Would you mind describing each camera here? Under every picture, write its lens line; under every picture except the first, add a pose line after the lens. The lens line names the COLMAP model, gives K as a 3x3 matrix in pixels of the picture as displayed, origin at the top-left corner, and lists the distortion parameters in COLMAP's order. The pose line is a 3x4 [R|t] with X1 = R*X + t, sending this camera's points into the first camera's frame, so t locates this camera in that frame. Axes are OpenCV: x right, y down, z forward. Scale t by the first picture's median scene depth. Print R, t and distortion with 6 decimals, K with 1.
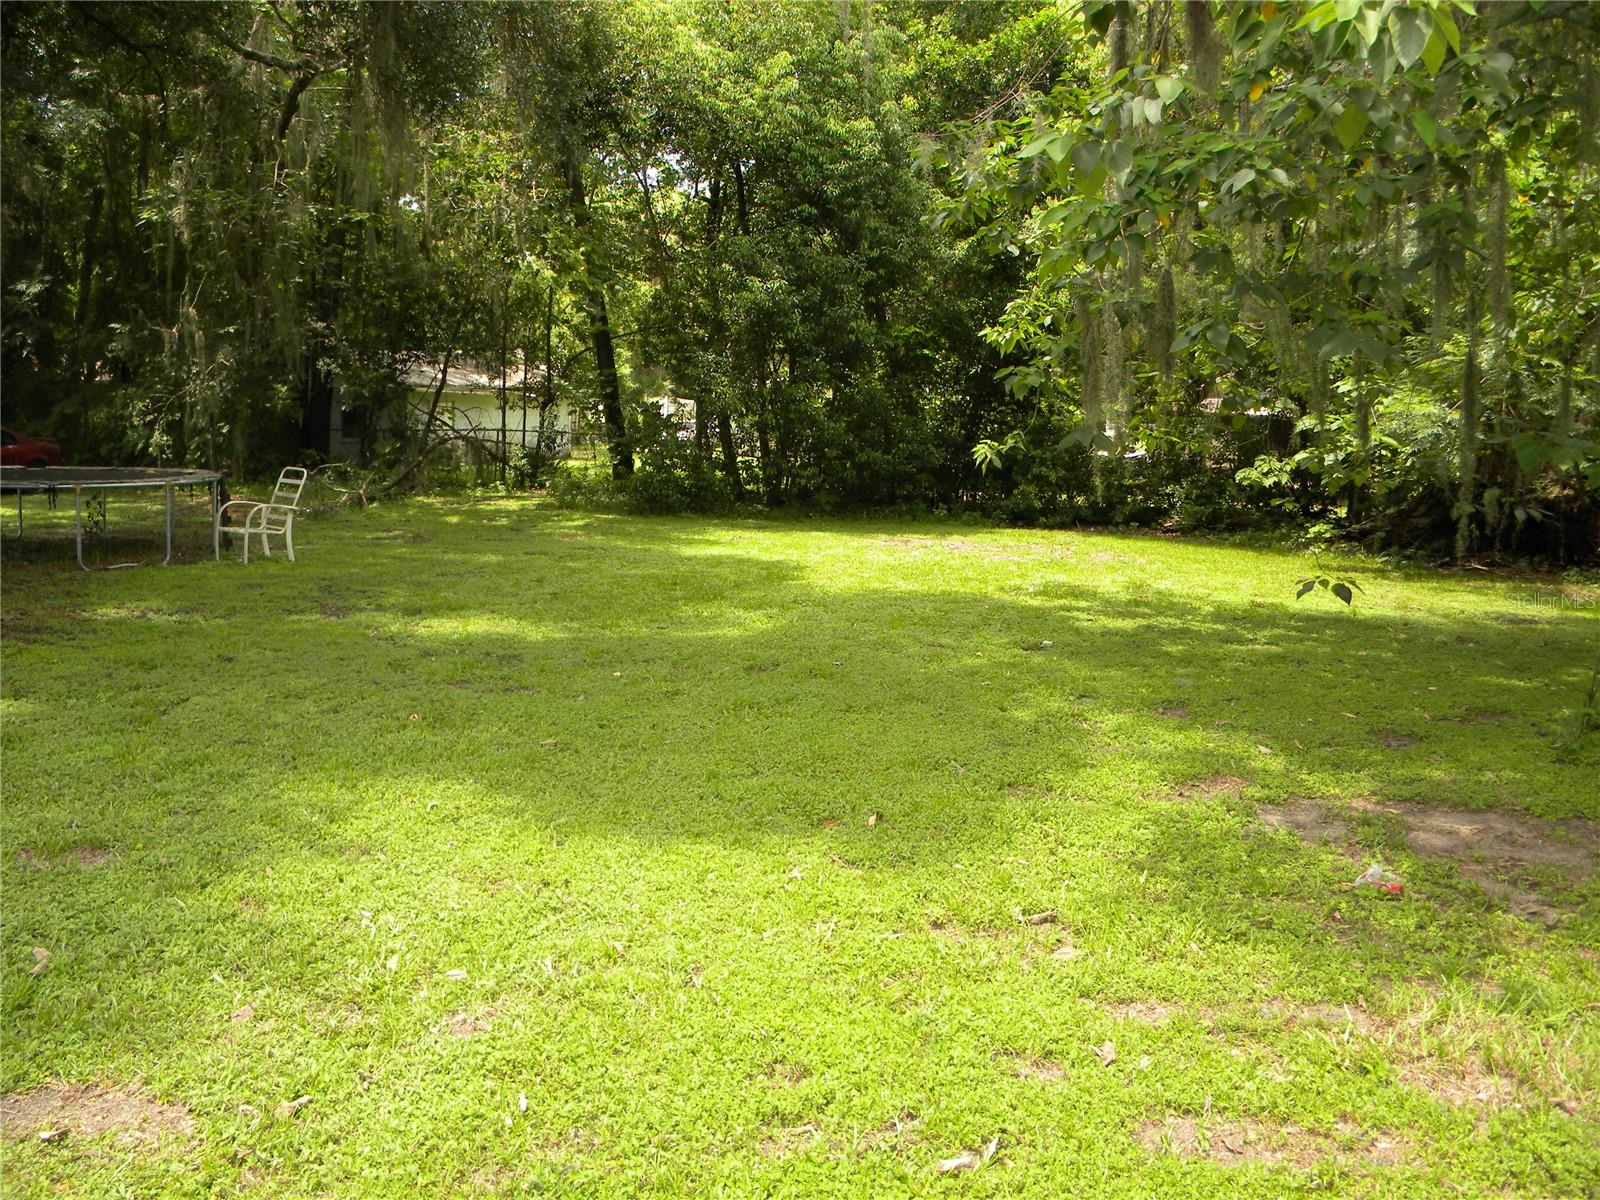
lens RADIAL K [[1345.1, 0, 803.9], [0, 1345.1, 594.4], [0, 0, 1]] dist [-0.113639, 0.071385]
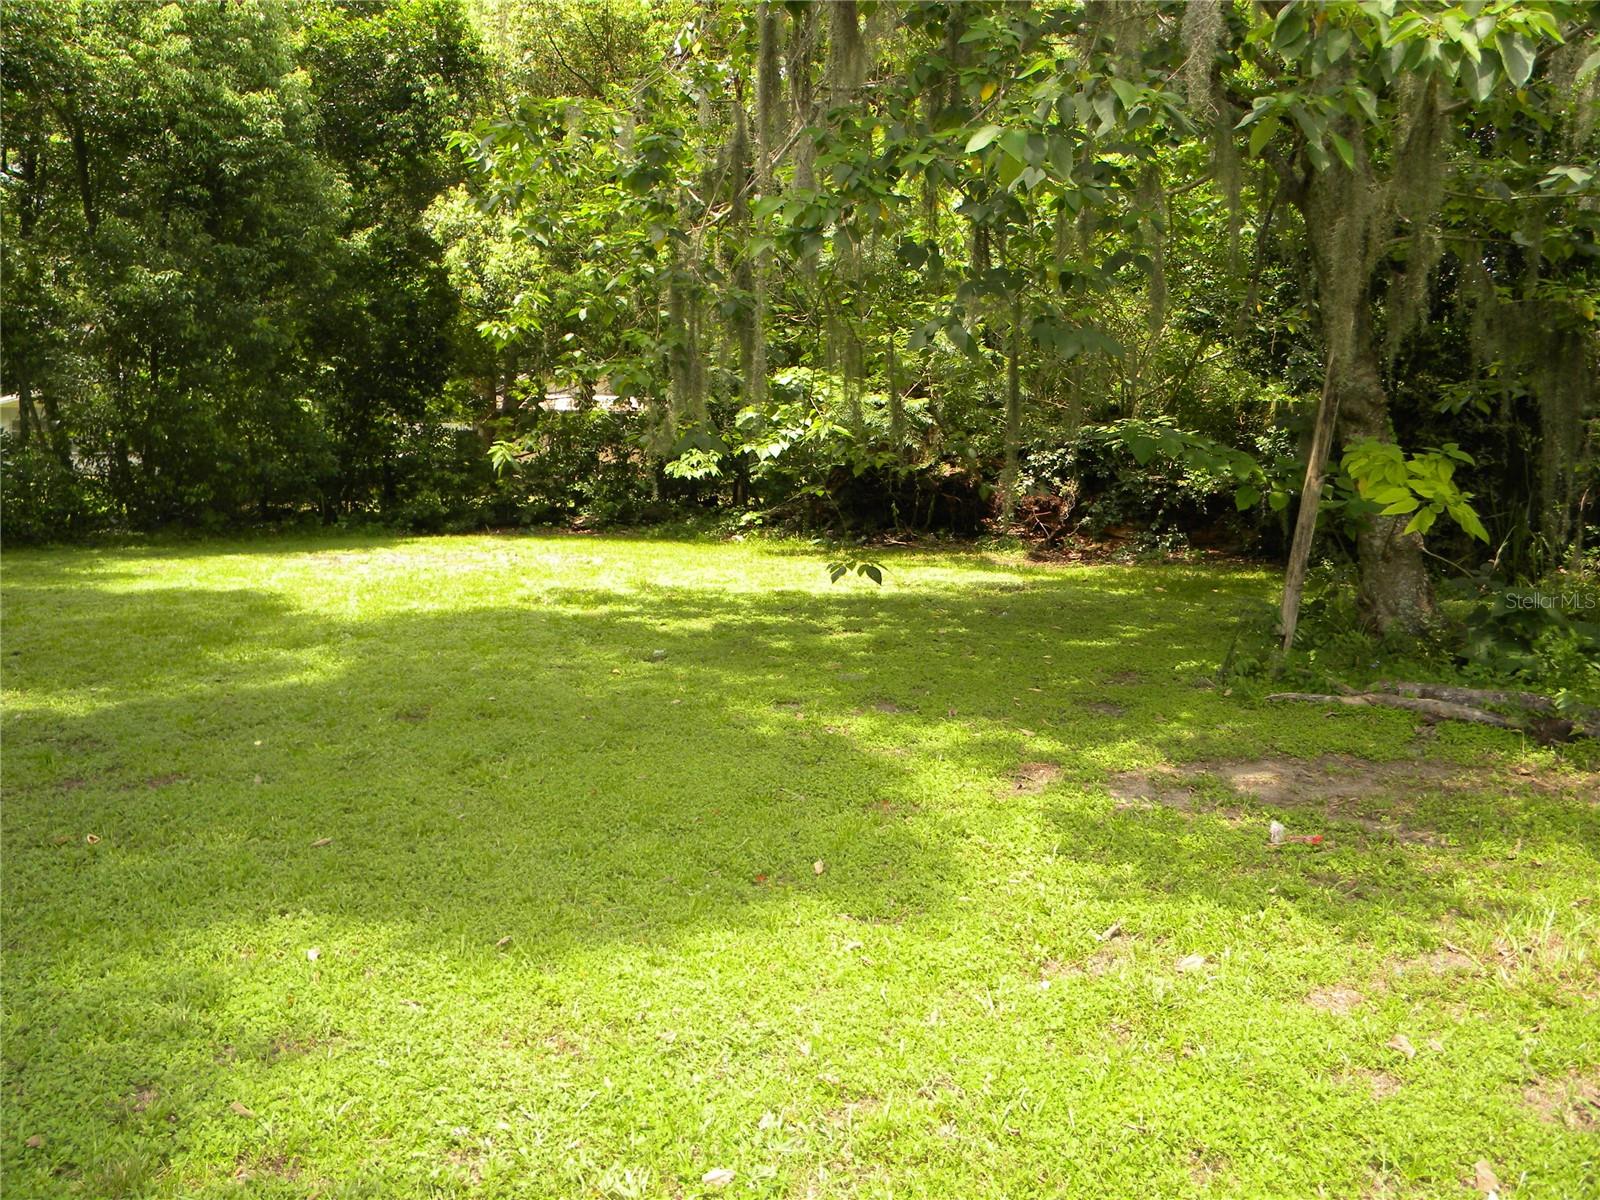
lens RADIAL K [[1345.1, 0, 804.9], [0, 1345.1, 610.4], [0, 0, 1]] dist [-0.113639, 0.071385]
pose [[0.866843, -0.090581, 0.490283, -0.100473], [0.084794, 0.995816, 0.034059, -0.008259], [-0.491317, 0.012049, 0.870897, 0.057306]]
